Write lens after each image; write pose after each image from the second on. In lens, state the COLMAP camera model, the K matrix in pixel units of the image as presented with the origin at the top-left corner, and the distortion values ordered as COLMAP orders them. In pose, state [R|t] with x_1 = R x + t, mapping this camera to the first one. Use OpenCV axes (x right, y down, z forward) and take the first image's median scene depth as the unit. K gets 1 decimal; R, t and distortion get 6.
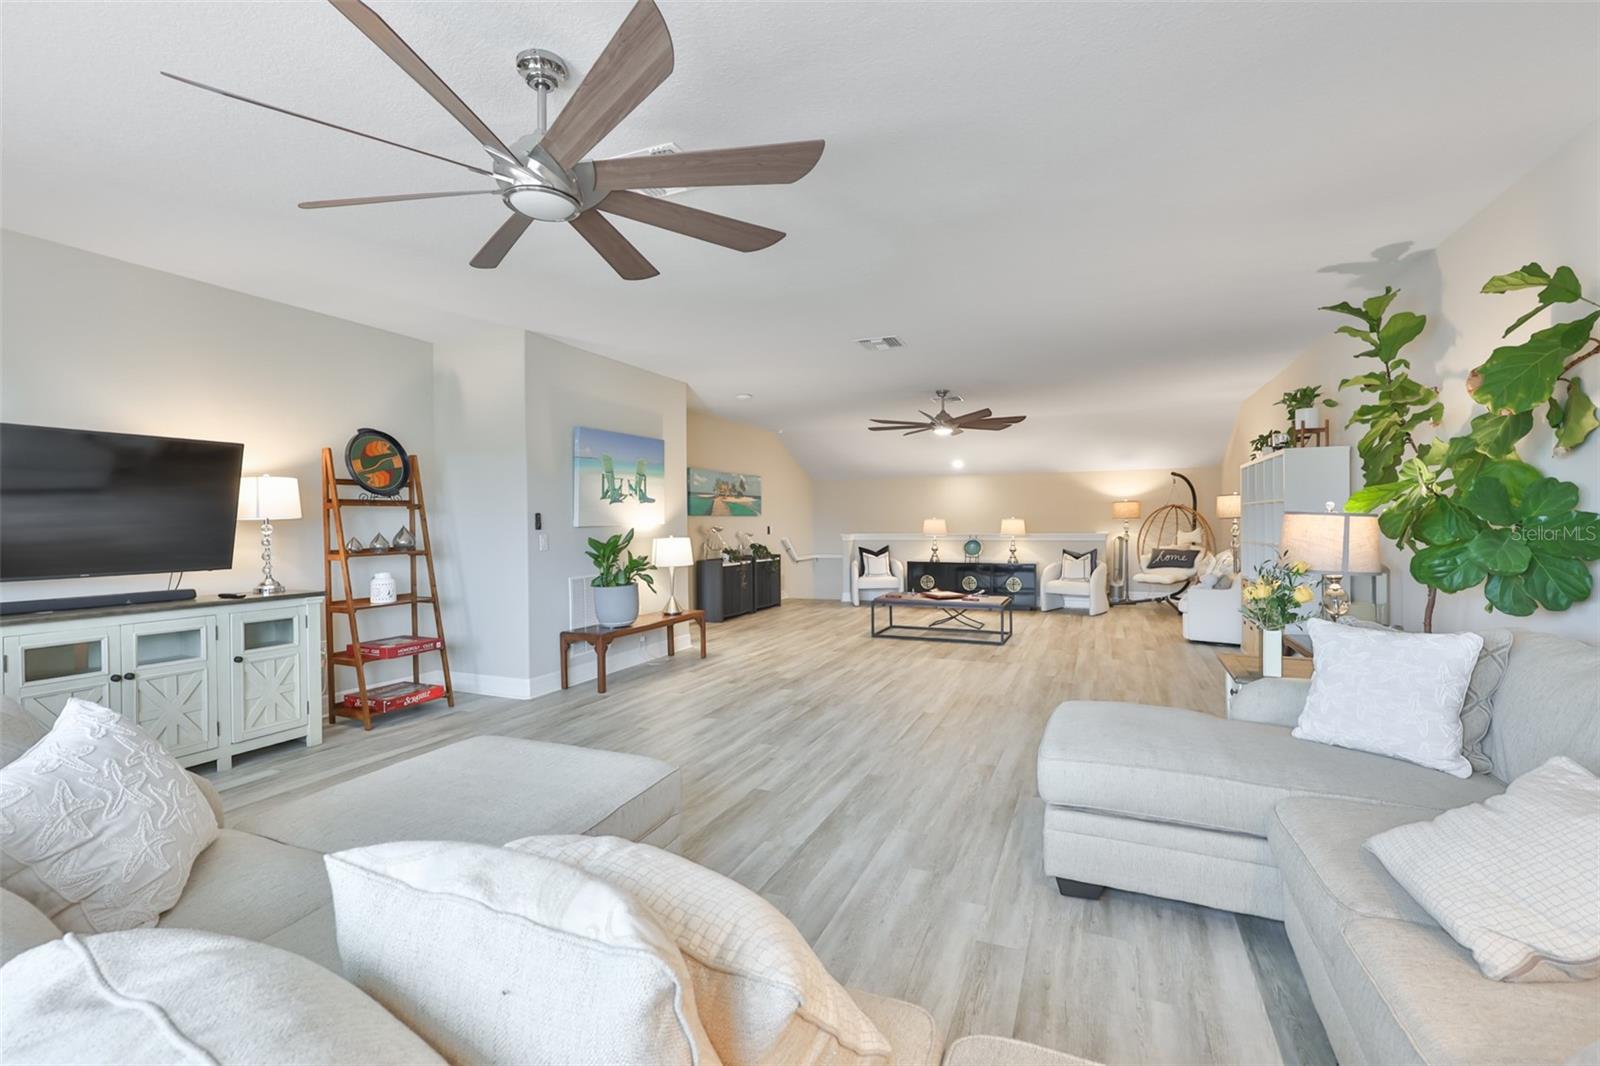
lens RADIAL K [[675.9, 0, 797.7], [0, 675.9, 531.6], [0, 0, 1]] dist [-0.001173, -0.000451]
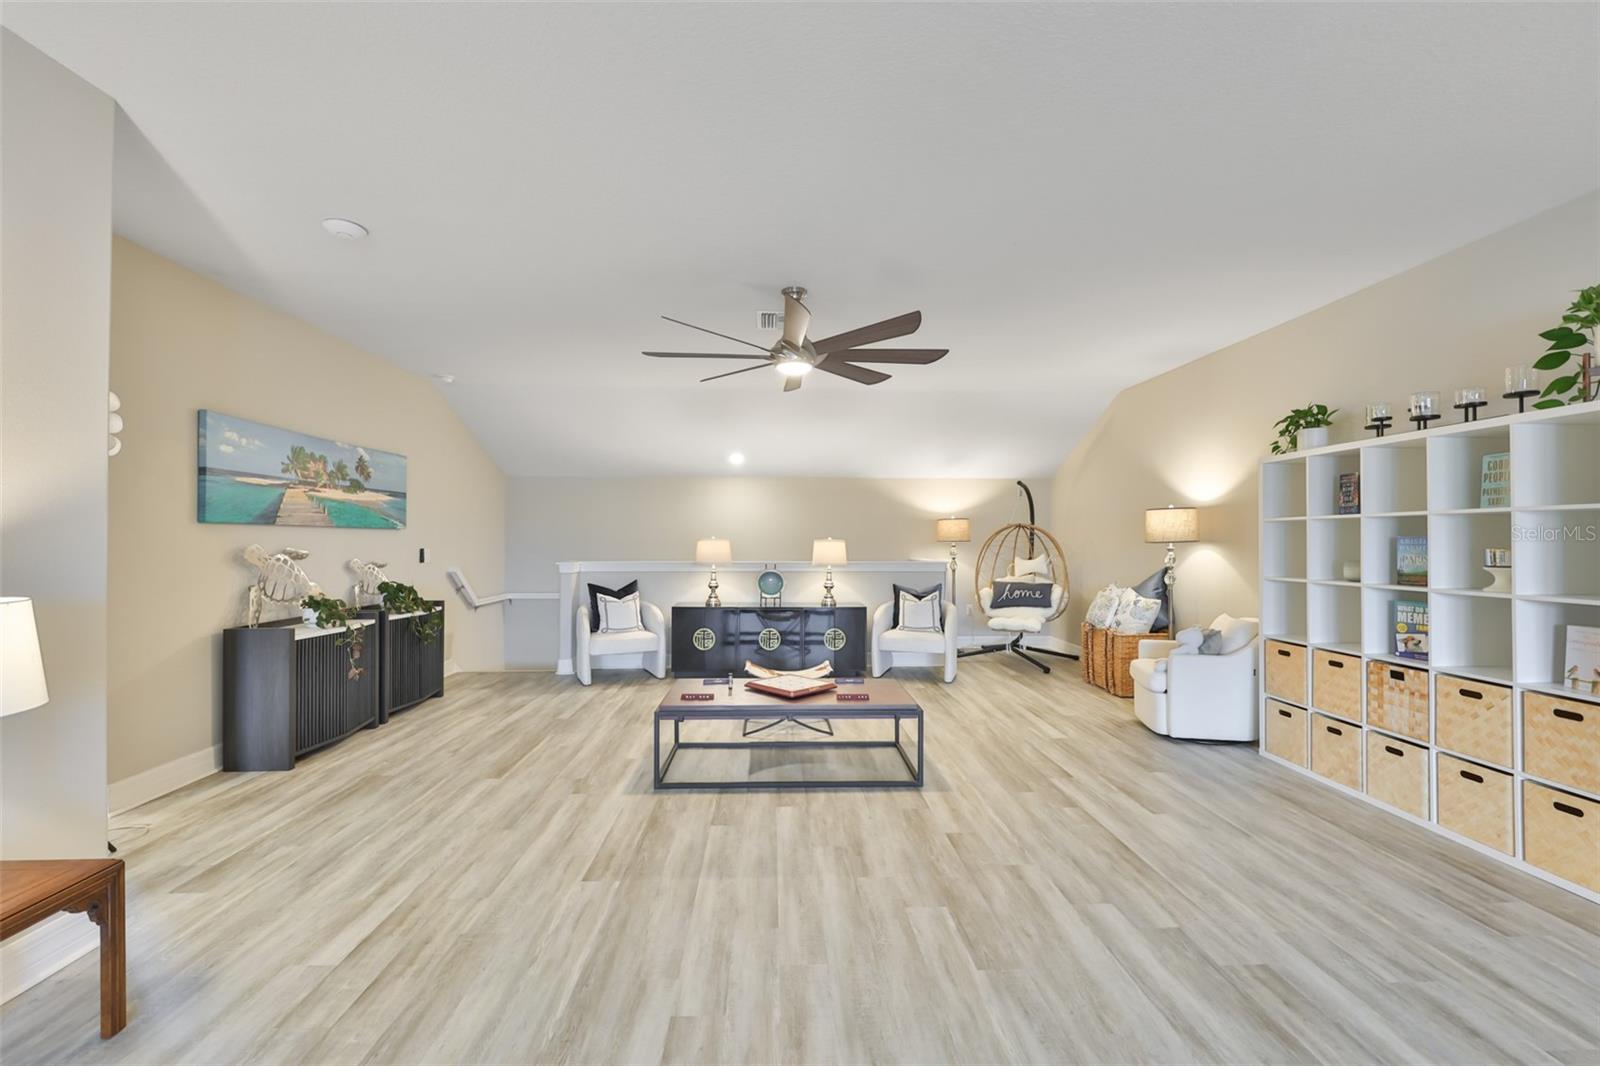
lens RADIAL K [[728.2, 0, 800.0], [0, 728.2, 533.0], [0, 0, 1]] dist [-0.001541, -0.000086]
pose [[0.912771, 0.014761, 0.408204, -0.004449], [-0.003209, 0.999575, -0.028970, -0.005279], [-0.408458, 0.025134, 0.912431, 0.402169]]
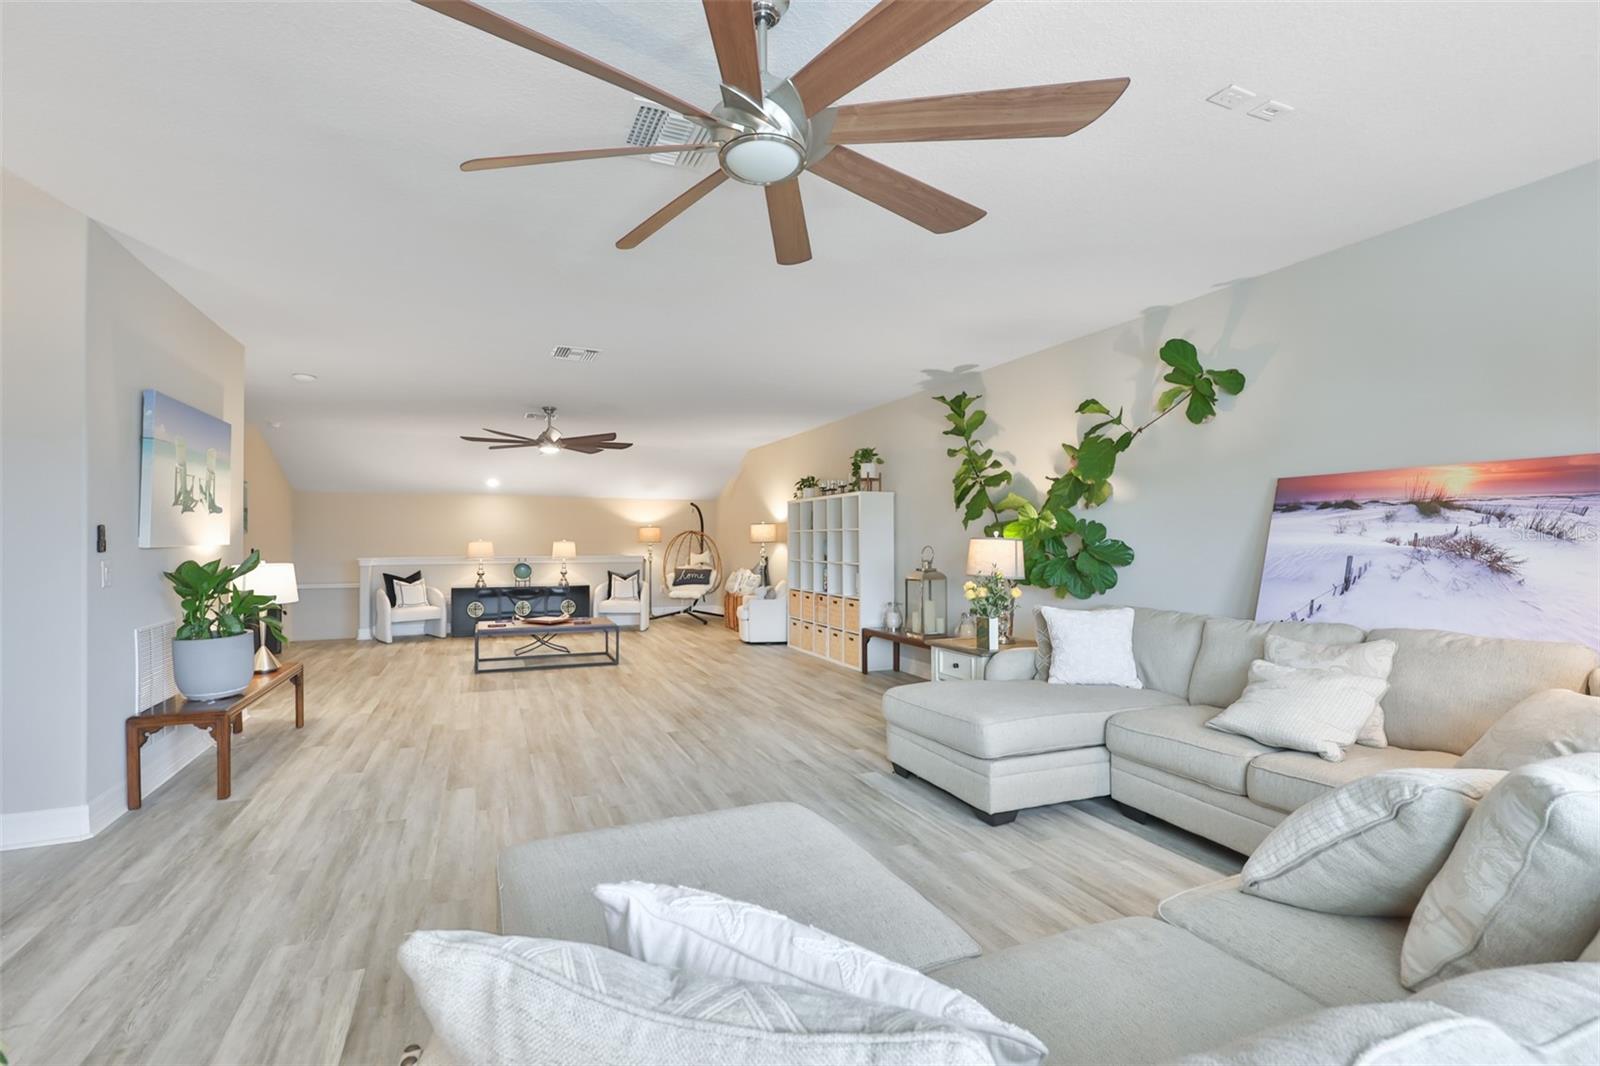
lens RADIAL K [[677.6, 0, 764.5], [0, 677.6, 545.3], [0, 0, 1]] dist [-0.002591, -0.000516]
pose [[0.721645, 0.004241, 0.692250, -0.187183], [0.005563, 0.999913, -0.011925, 0.000540], [-0.692241, 0.012456, 0.721559, 0.077042]]
